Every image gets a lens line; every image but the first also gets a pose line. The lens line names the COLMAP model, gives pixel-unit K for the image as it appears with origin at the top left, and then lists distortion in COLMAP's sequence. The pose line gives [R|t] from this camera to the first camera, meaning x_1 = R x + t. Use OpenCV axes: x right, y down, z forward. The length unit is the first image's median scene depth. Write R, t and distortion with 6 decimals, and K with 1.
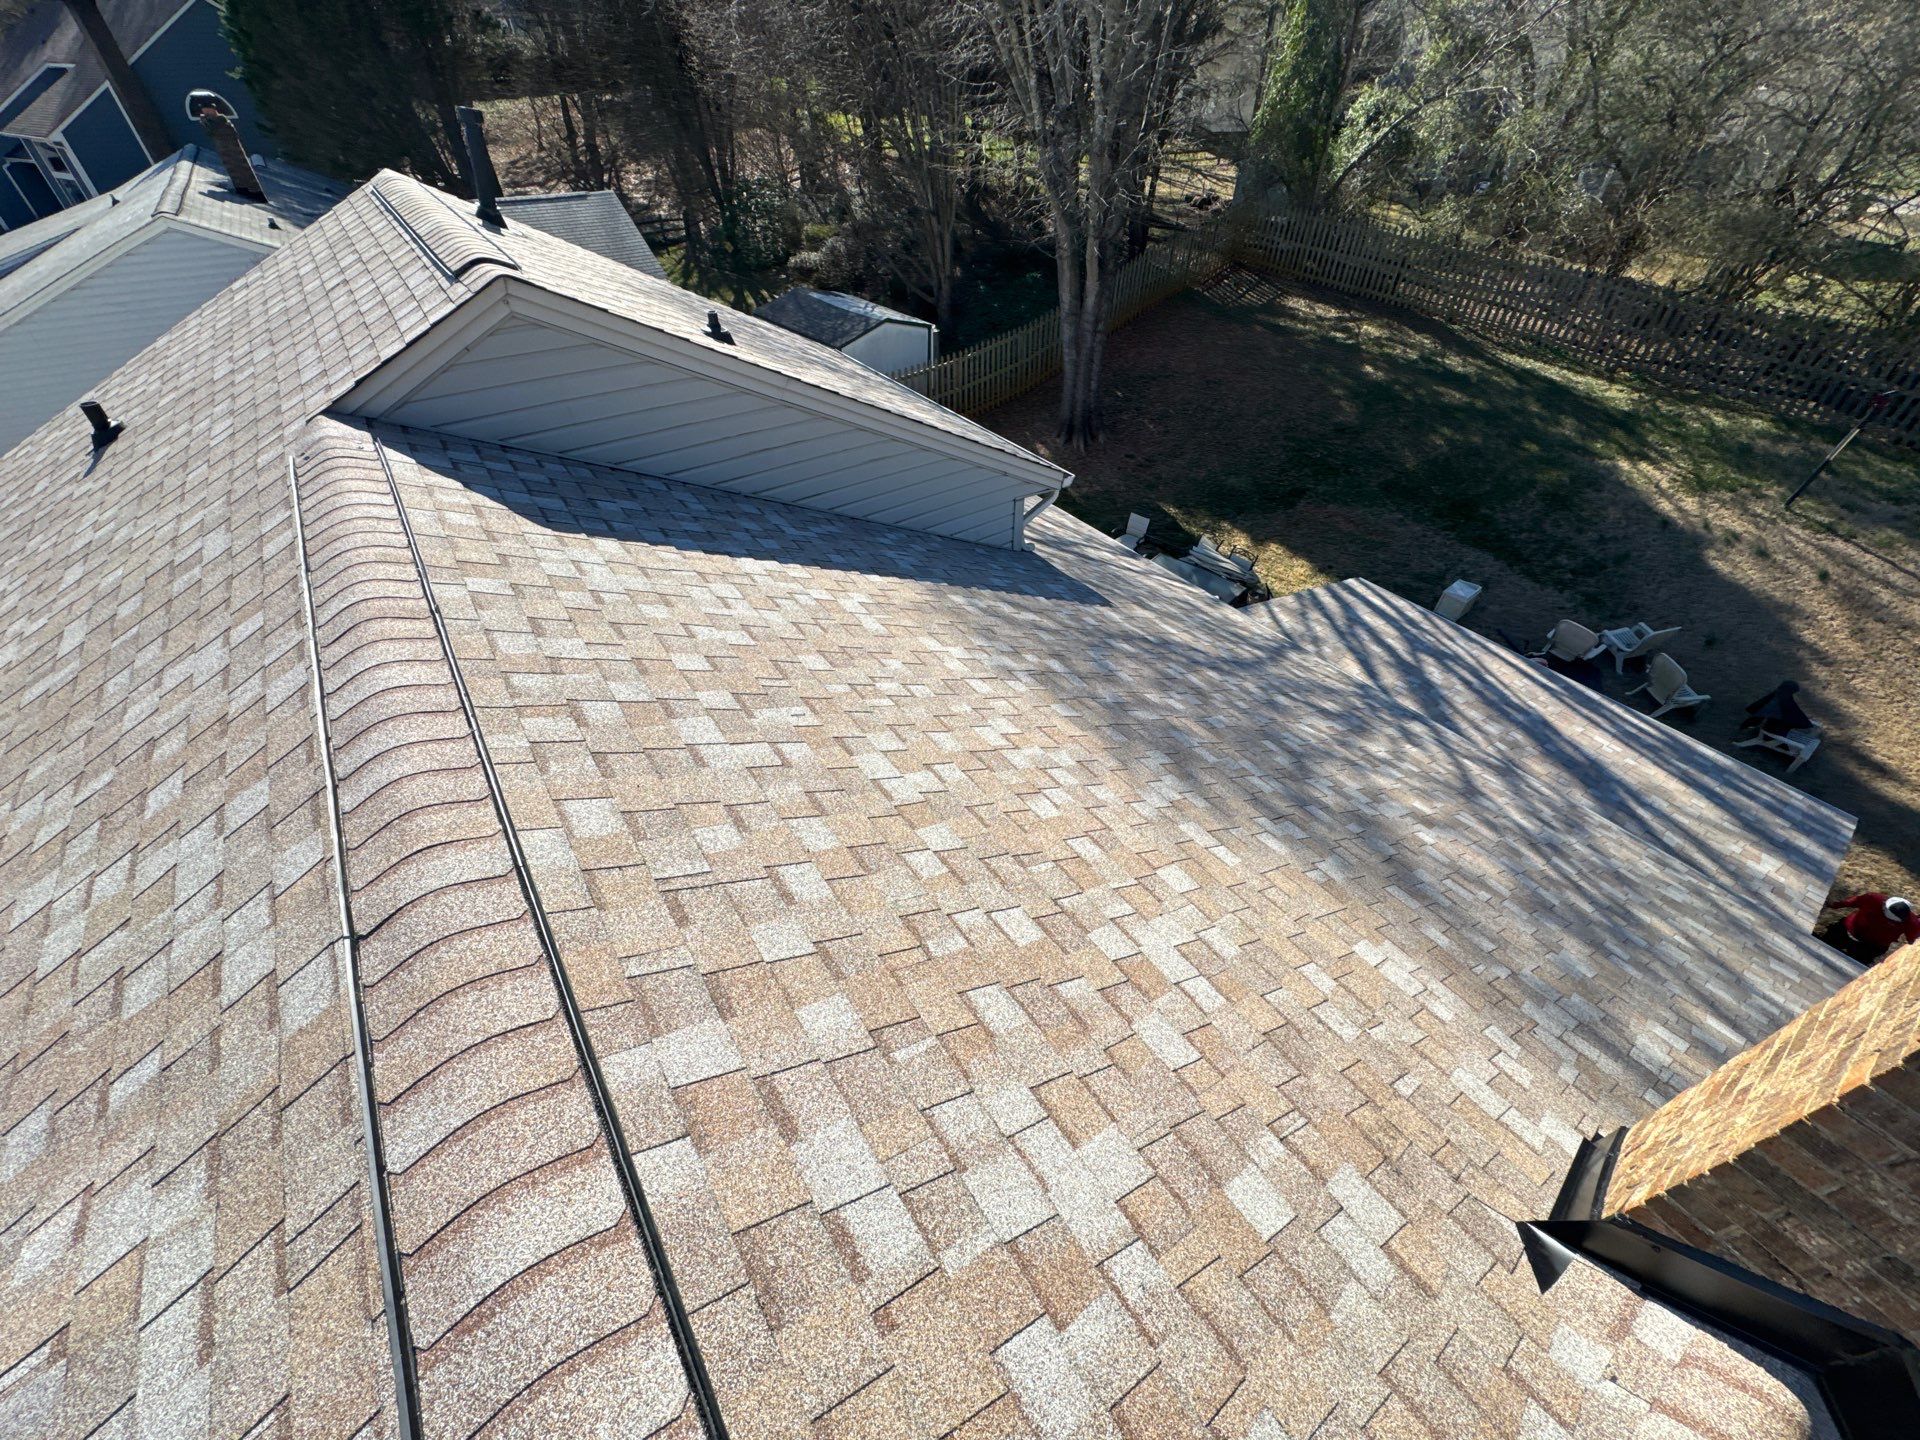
lens RADIAL K [[764.3, 0, 960.0], [0, 764.3, 720.0], [0, 0, 1]] dist [0.000212, 0.000298]
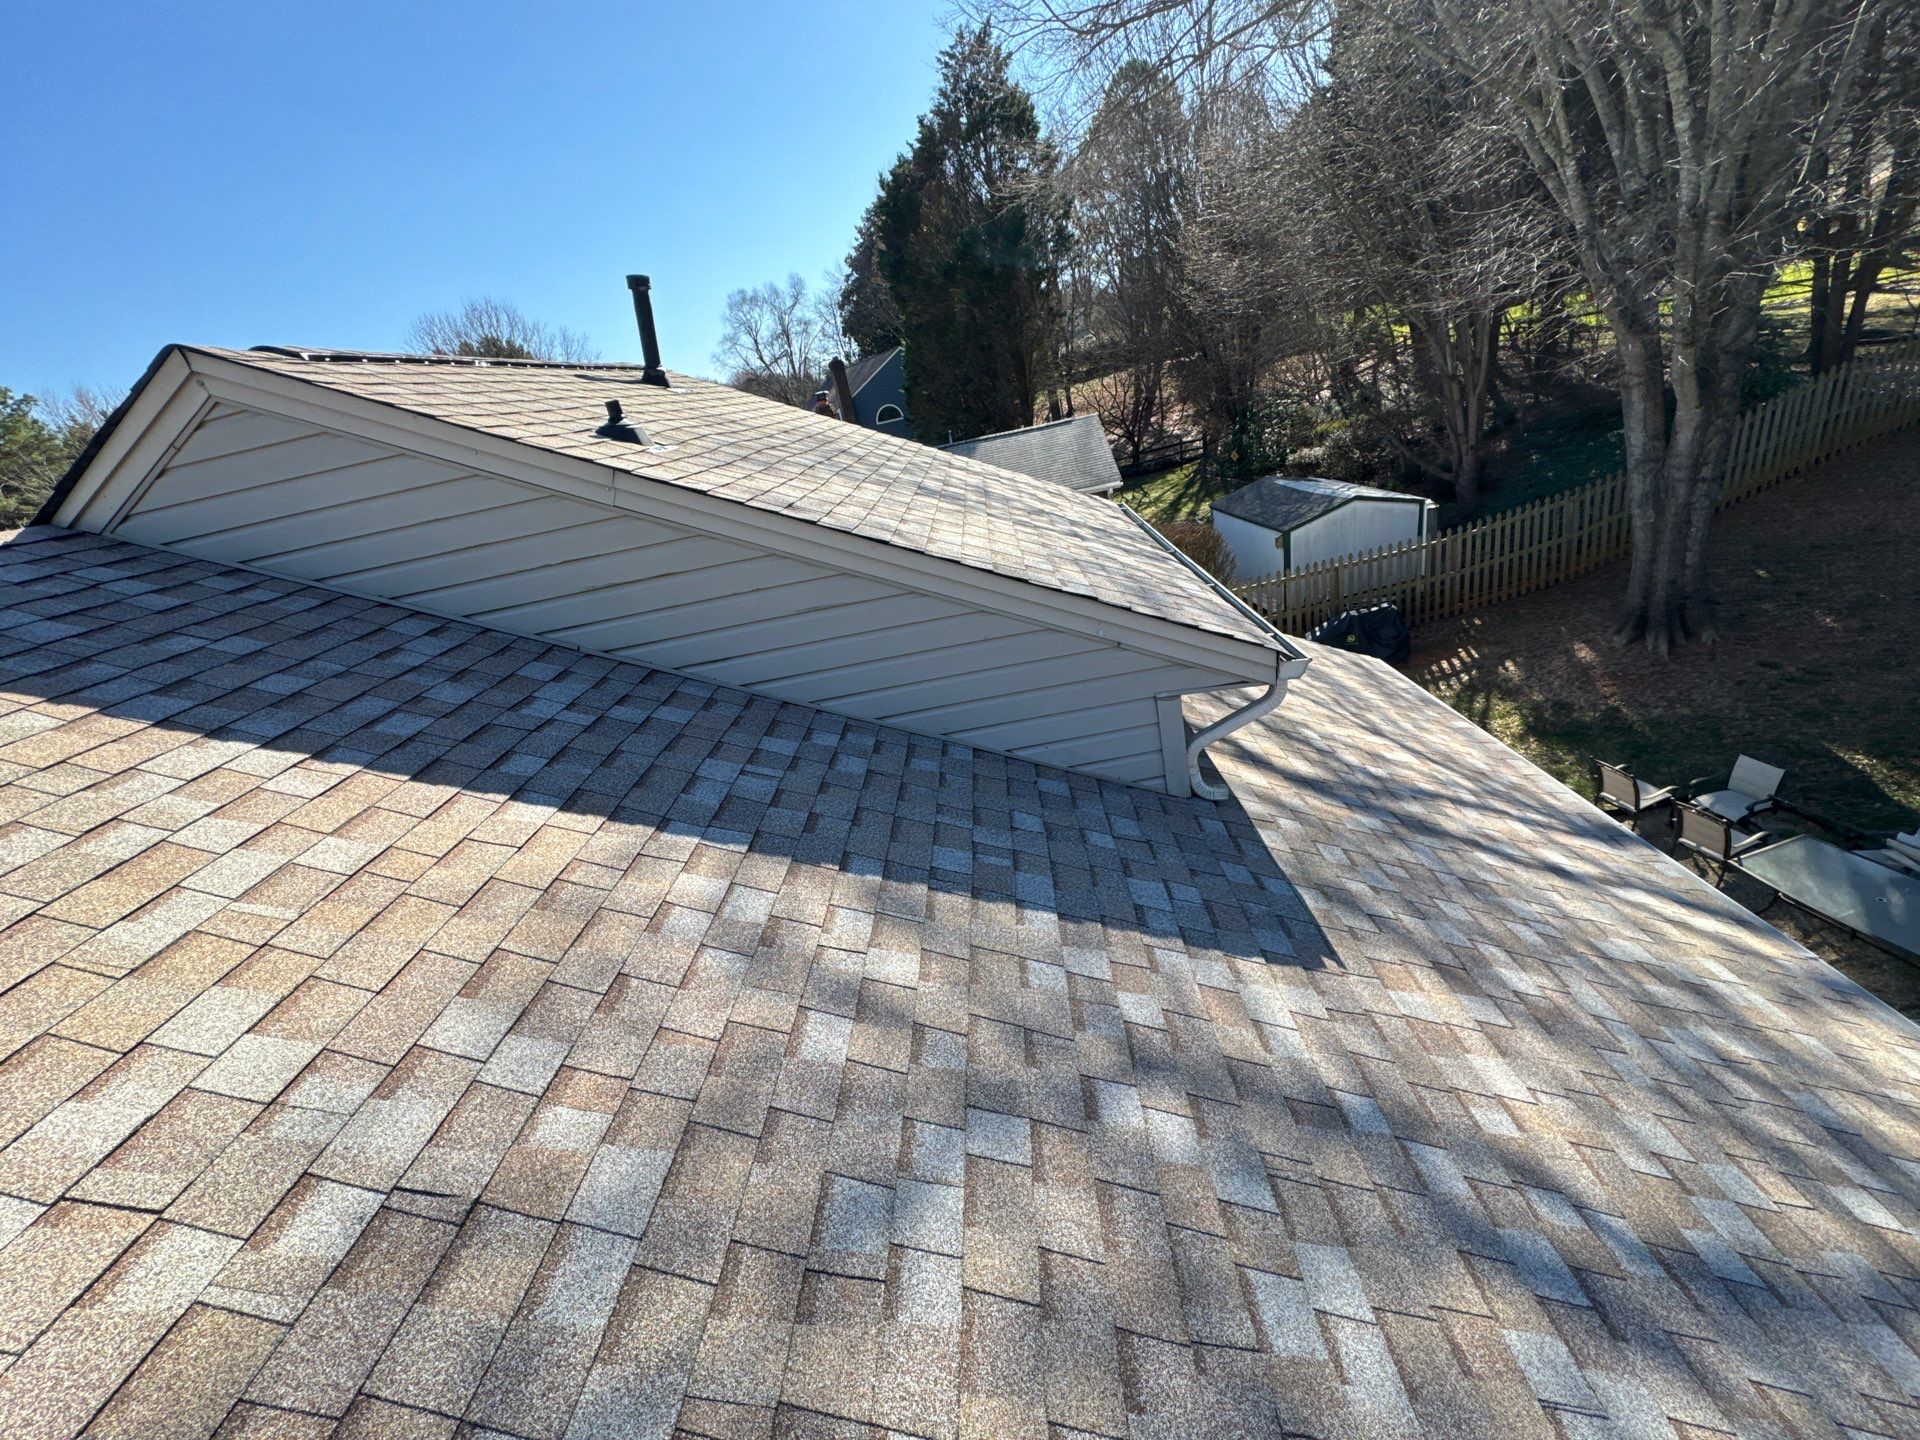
lens RADIAL K [[764.3, 0, 960.0], [0, 764.3, 720.0], [0, 0, 1]] dist [0.000212, 0.000298]
pose [[0.785884, 0.083606, -0.612696, 0.508311], [-0.233326, 0.957671, -0.168600, -0.290726], [0.572665, 0.275457, 0.772126, 0.986996]]
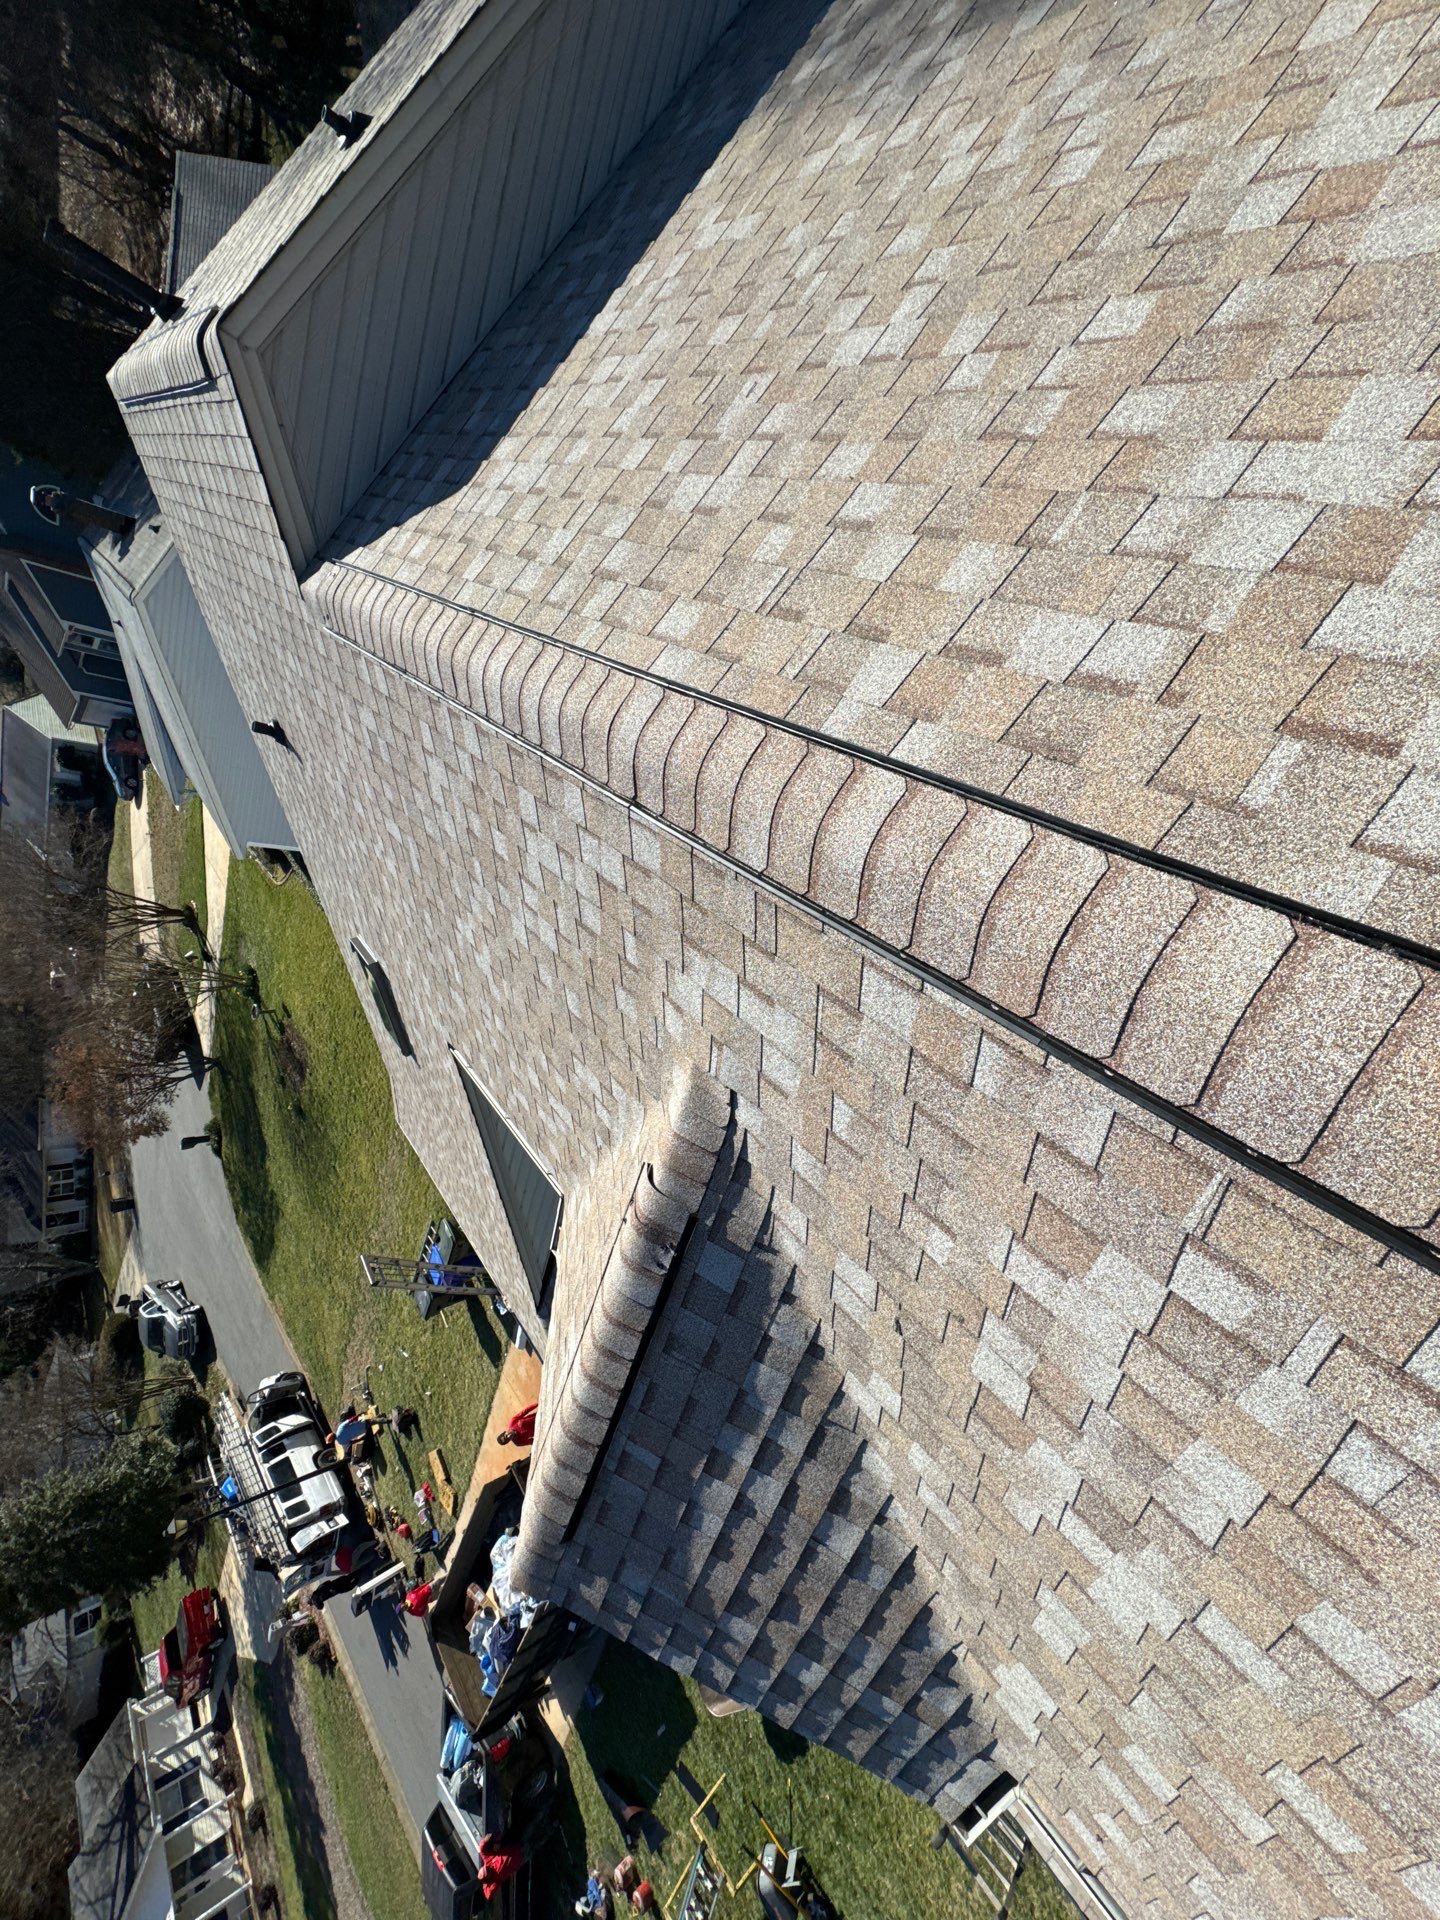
lens RADIAL K [[764.3, 0, 720.0], [0, 764.3, 960.0], [0, 0, 1]] dist [0.000212, 0.000298]
pose [[0.611454, -0.476421, -0.631781, 0.004877], [0.755824, 0.587979, 0.288115, 0.075112], [0.234210, -0.653684, 0.719613, -0.043668]]
